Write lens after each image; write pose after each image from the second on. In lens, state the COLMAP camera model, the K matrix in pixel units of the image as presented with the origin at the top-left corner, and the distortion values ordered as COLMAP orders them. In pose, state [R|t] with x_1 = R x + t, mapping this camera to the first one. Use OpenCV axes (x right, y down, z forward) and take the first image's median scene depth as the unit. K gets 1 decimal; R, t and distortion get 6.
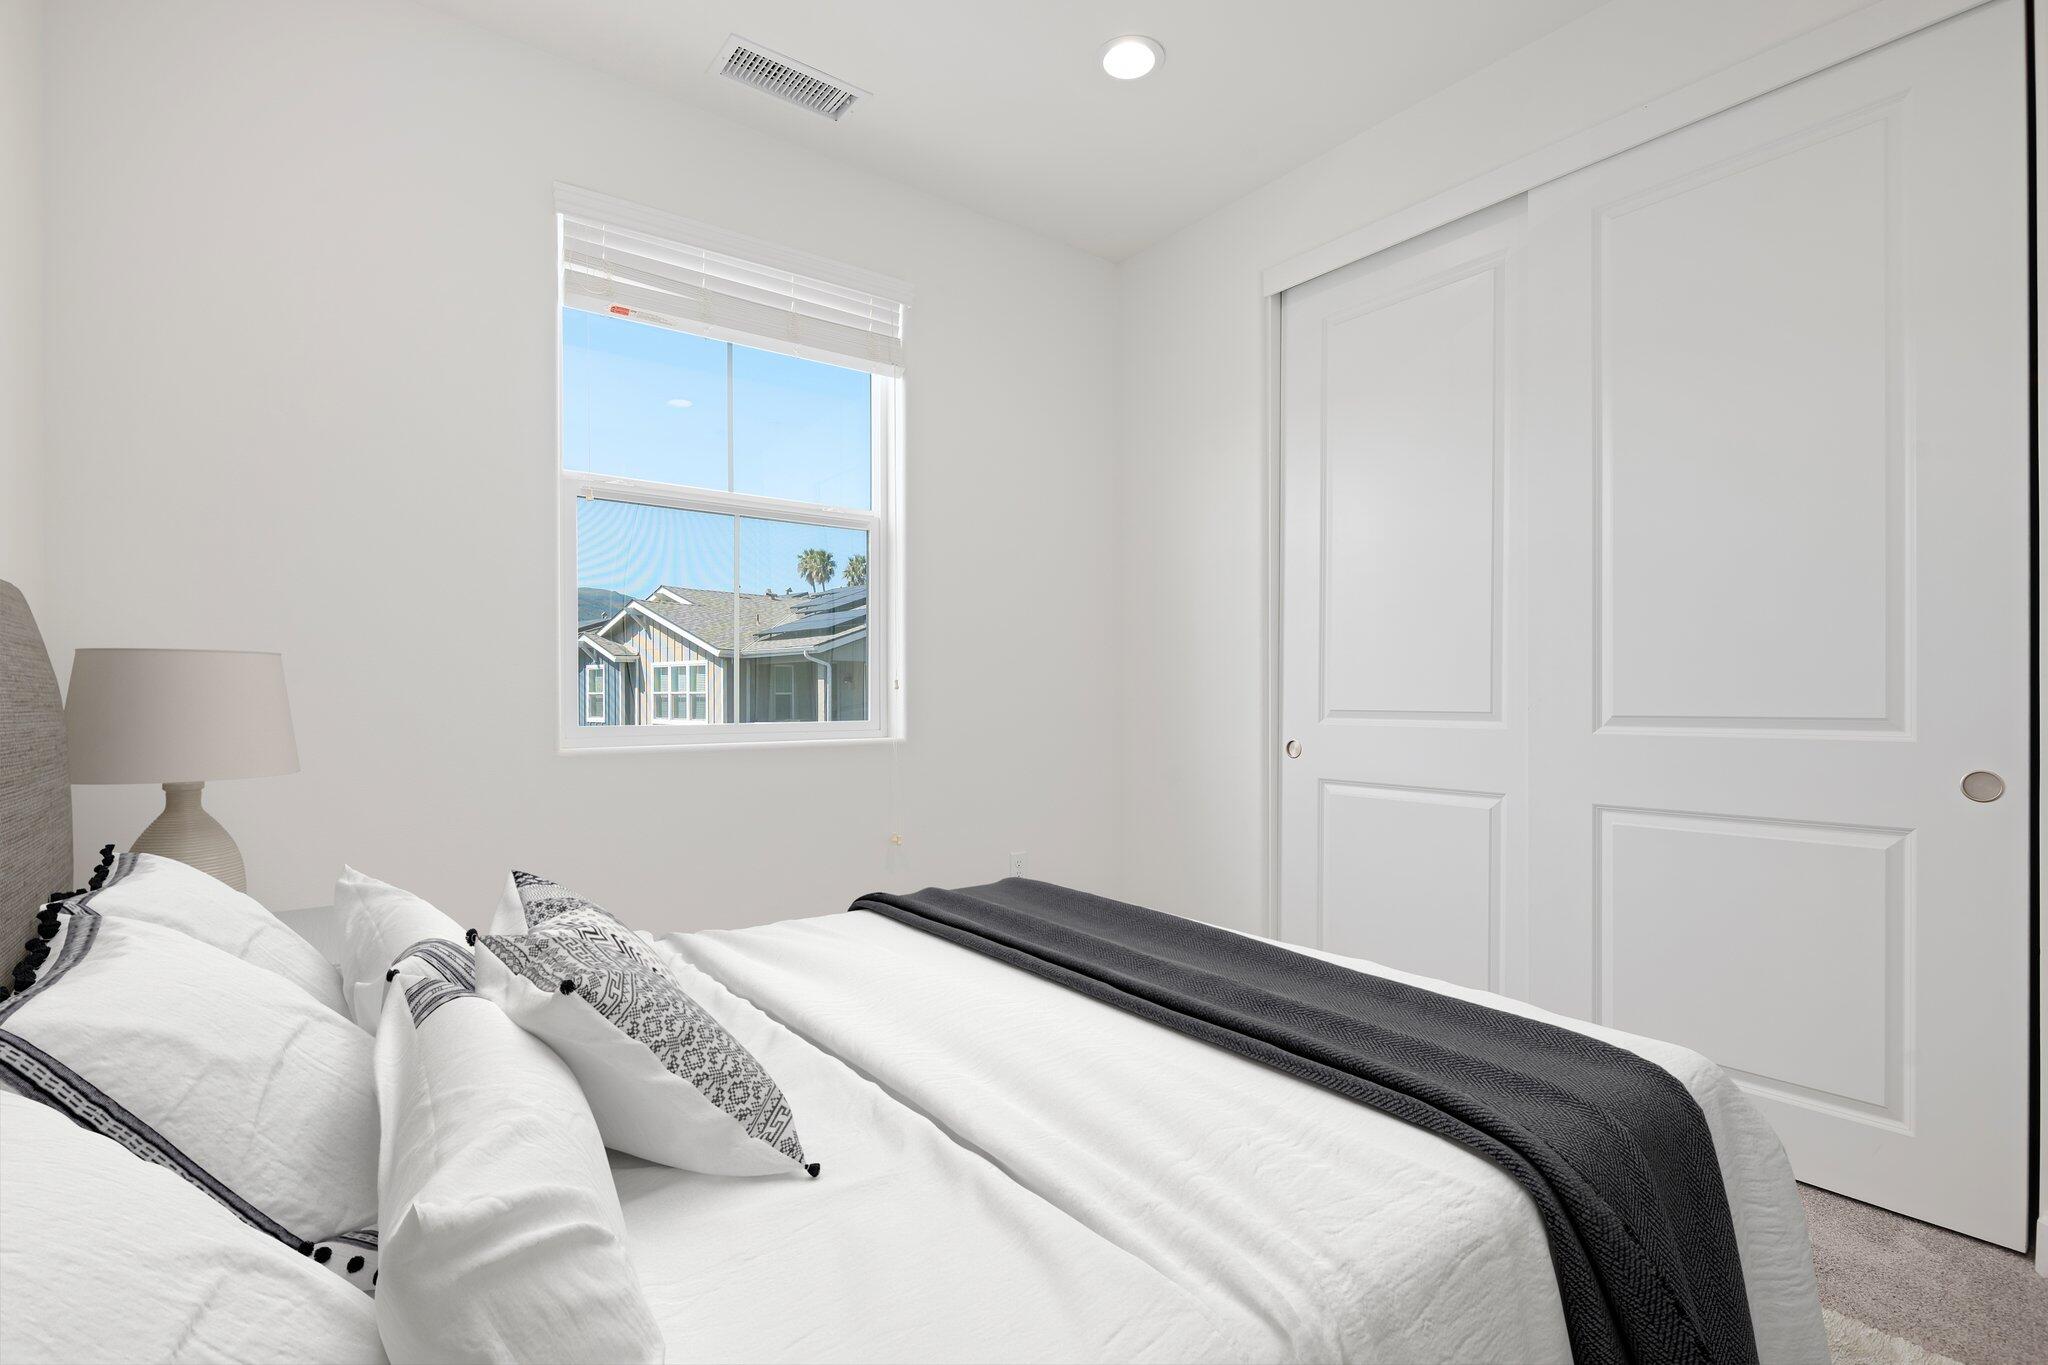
lens RADIAL K [[939.2, 0, 1033.8], [0, 939.2, 698.9], [0, 0, 1]] dist [-0.007954, 0.000953]
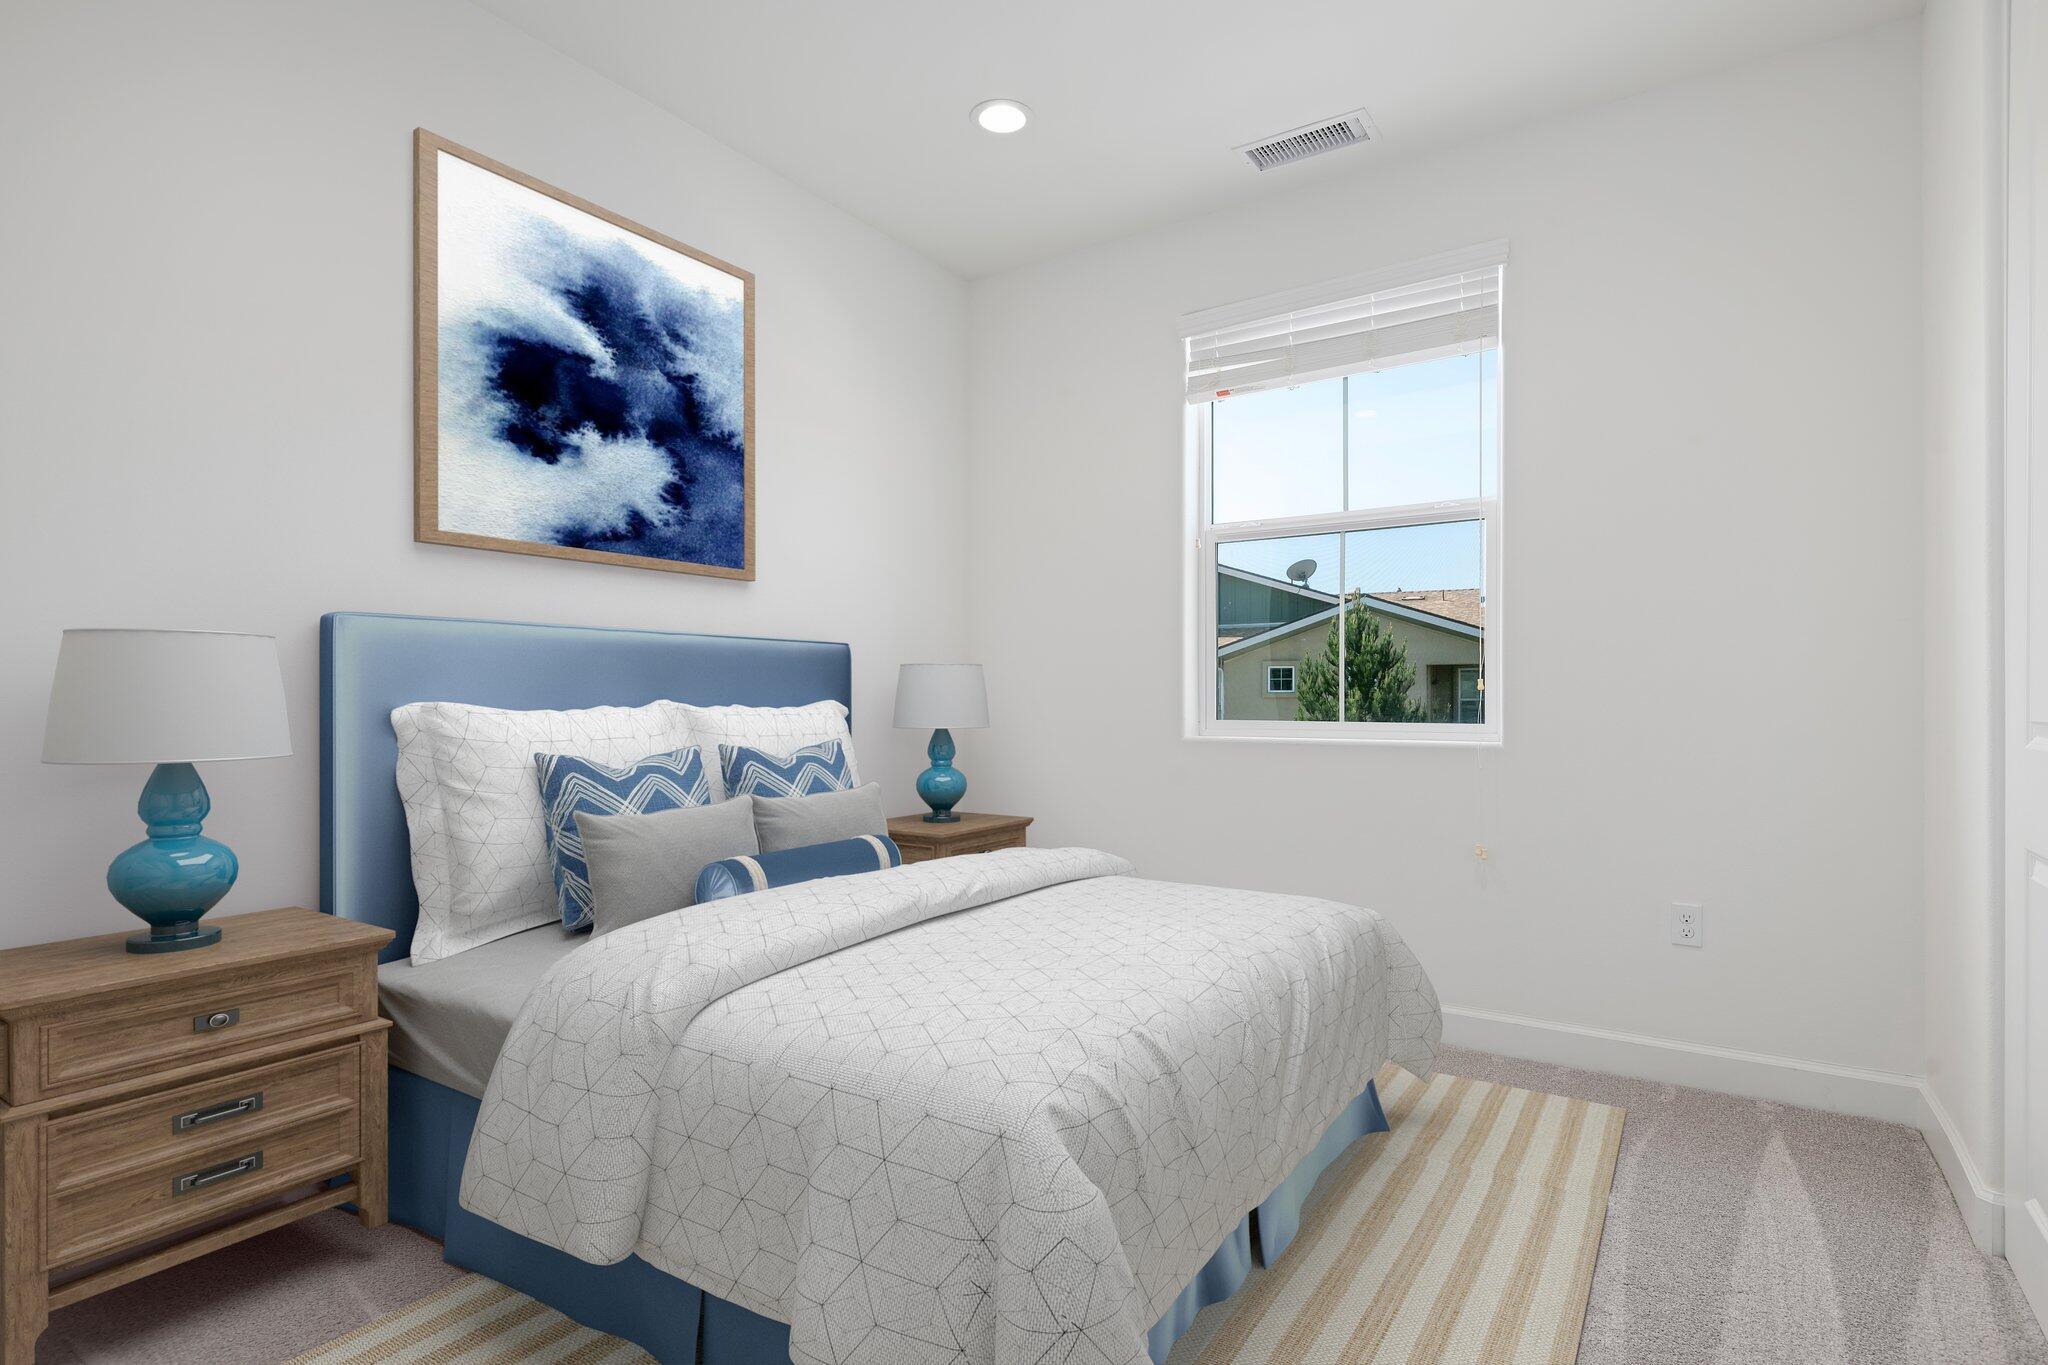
lens RADIAL K [[1039.6, 0, 1022.1], [0, 1039.6, 690.4], [0, 0, 1]] dist [0.000346, 0.000025]
pose [[0.329952, -0.008865, -0.943956, 0.746476], [0.001121, 0.999959, -0.008999, -0.001692], [0.943997, 0.001911, 0.329948, 0.266736]]
